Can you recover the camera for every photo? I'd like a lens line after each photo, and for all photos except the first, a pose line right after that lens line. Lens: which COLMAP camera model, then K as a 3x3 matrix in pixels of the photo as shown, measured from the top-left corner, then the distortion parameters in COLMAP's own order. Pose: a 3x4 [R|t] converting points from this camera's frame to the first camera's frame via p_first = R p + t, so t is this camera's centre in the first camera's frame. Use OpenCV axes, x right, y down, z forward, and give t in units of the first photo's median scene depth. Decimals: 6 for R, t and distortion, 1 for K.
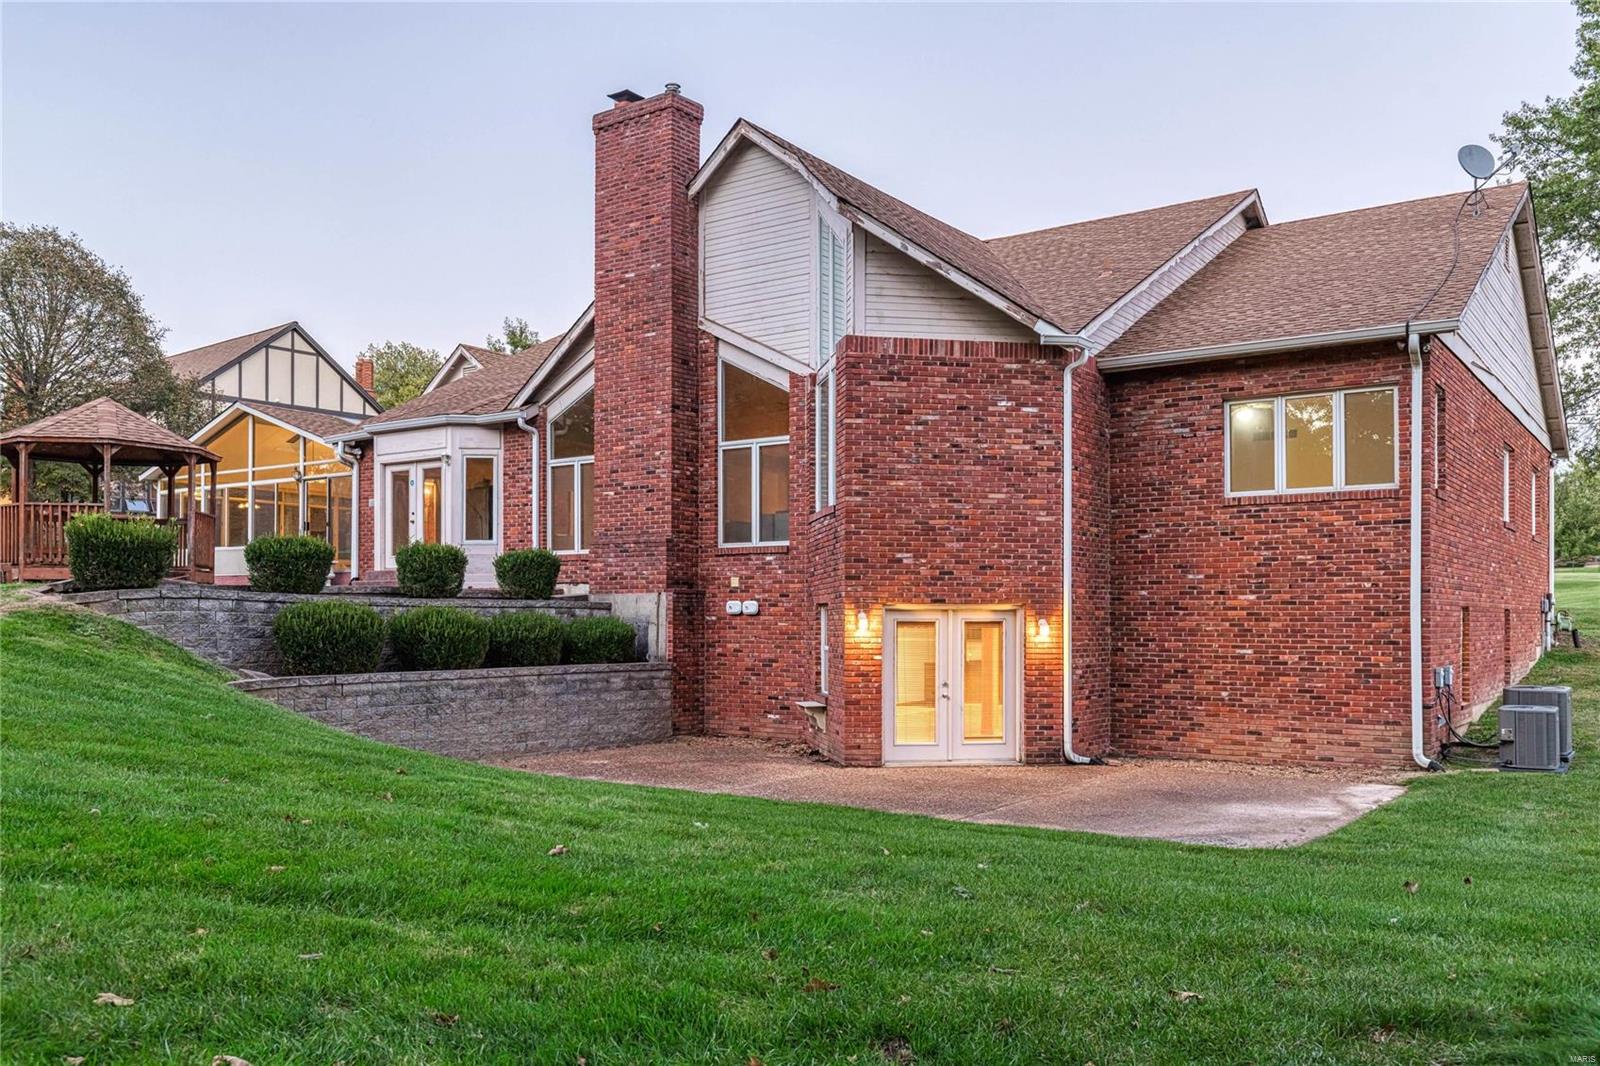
lens RADIAL K [[1277.4, 0, 788.7], [0, 1277.4, 524.7], [0, 0, 1]] dist [0.001183, -0.006132]
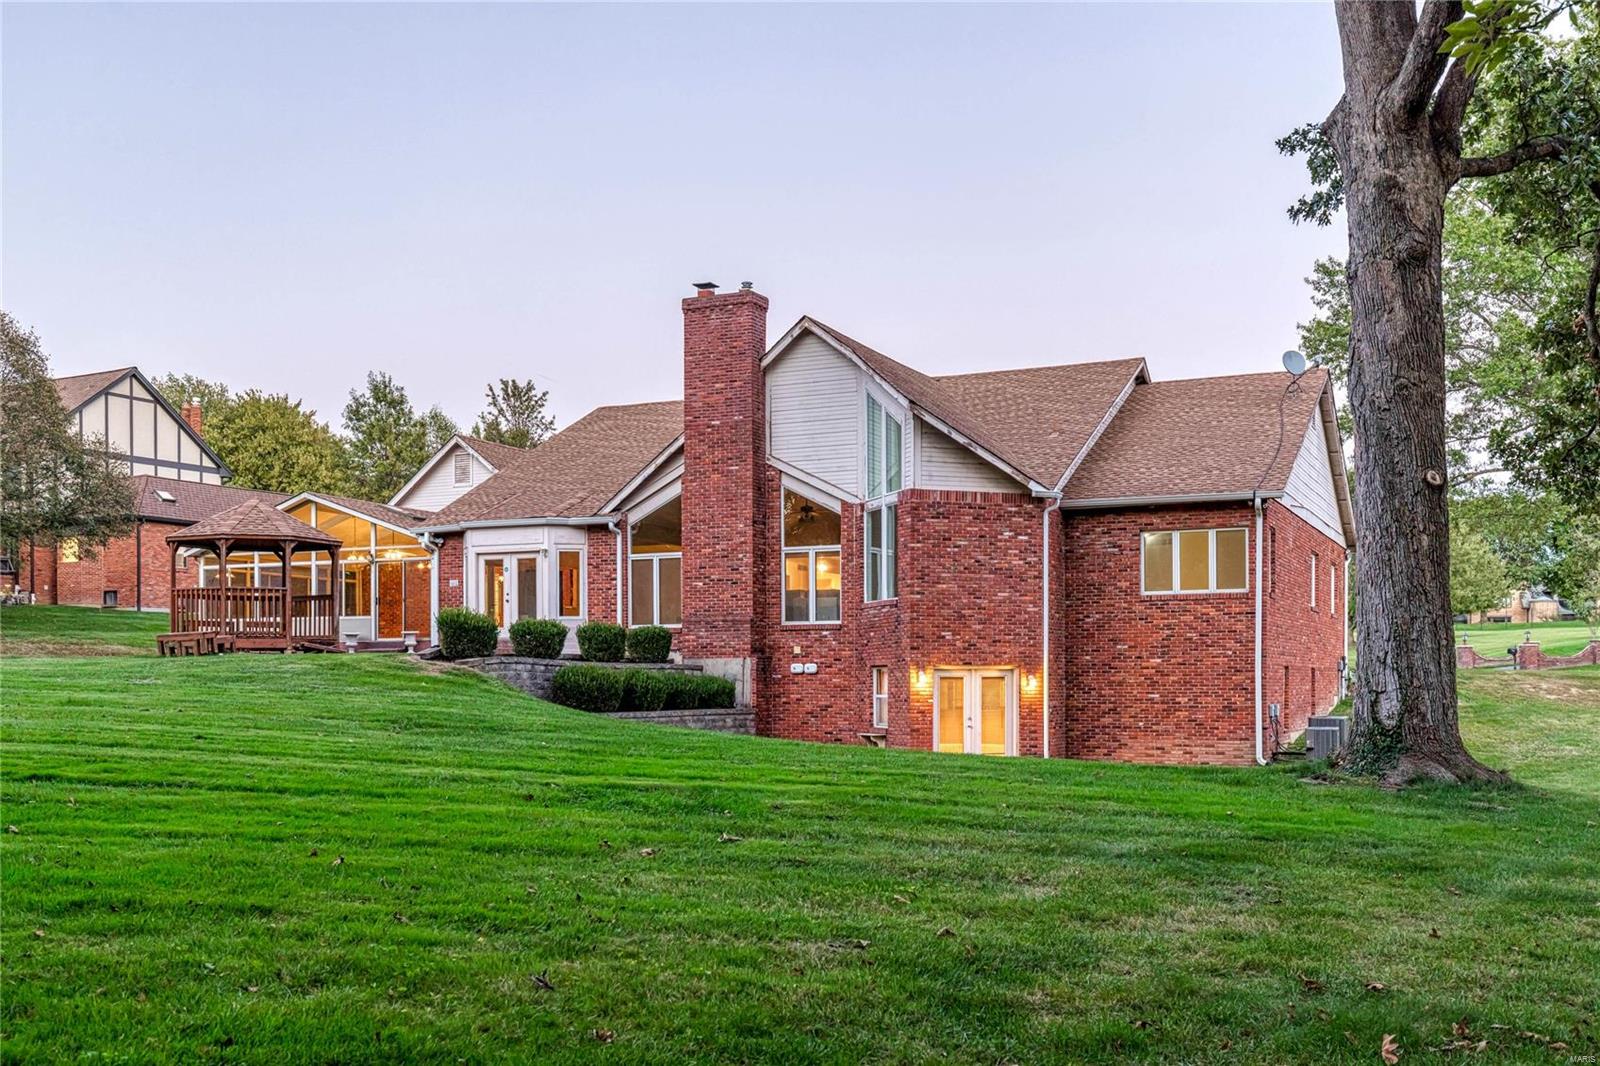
lens RADIAL K [[1551.1, 0, 804.1], [0, 1551.1, 540.5], [0, 0, 1]] dist [-0.008515, 0.000000]
pose [[0.982415, 0.012287, 0.186305, -0.358181], [-0.008763, 0.999767, -0.019726, -0.041537], [-0.186504, 0.017747, 0.982294, -0.667330]]
